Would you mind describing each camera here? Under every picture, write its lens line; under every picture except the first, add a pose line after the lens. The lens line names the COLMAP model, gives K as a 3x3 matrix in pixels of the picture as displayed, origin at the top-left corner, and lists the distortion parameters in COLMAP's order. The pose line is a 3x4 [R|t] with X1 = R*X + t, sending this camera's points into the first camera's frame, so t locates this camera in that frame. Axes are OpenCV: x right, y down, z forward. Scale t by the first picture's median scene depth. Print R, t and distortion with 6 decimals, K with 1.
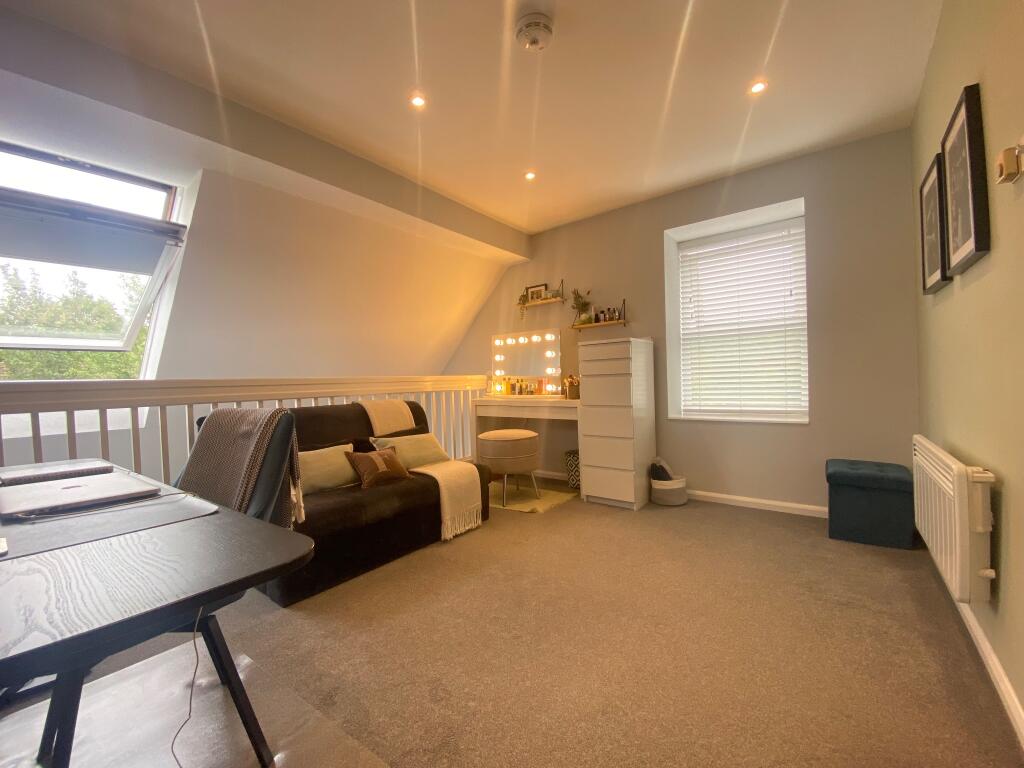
lens RADIAL K [[408.4, 0, 512.0], [0, 408.4, 384.0], [0, 0, 1]] dist [-0.000565, 0.000050]
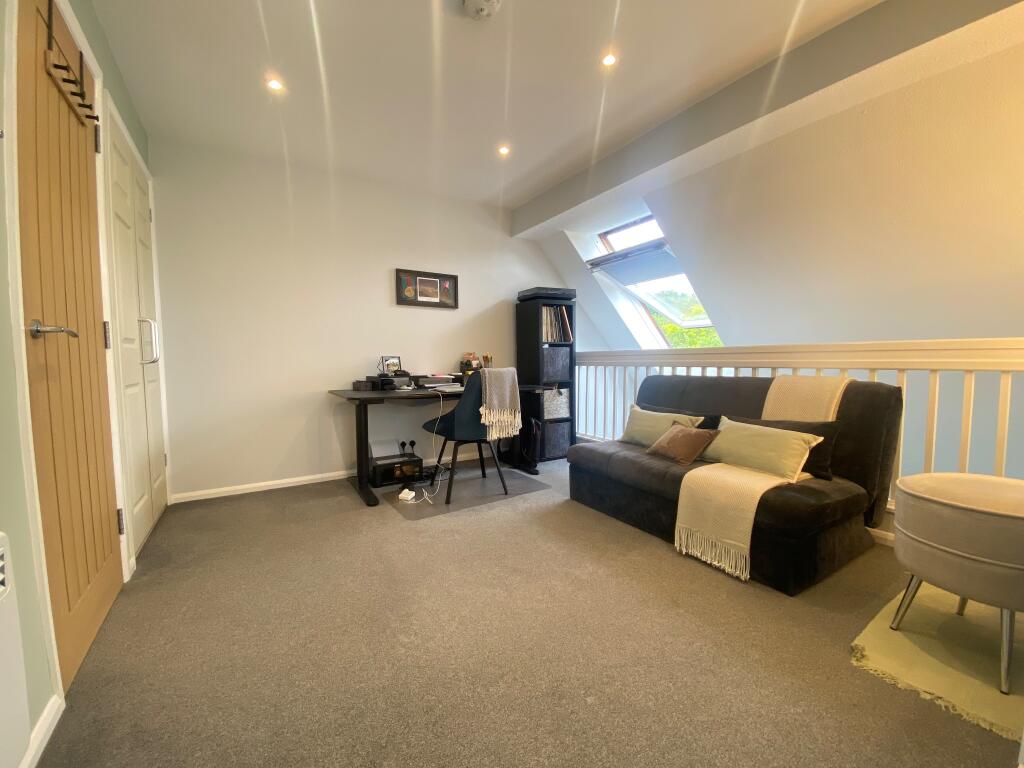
lens RADIAL K [[408.4, 0, 512.0], [0, 408.4, 384.0], [0, 0, 1]] dist [-0.000565, 0.000050]
pose [[-0.326694, 0.093764, -0.940468, 0.642798], [0.012162, 0.995401, 0.095016, -0.028768], [0.945052, 0.019604, -0.326332, 0.891355]]
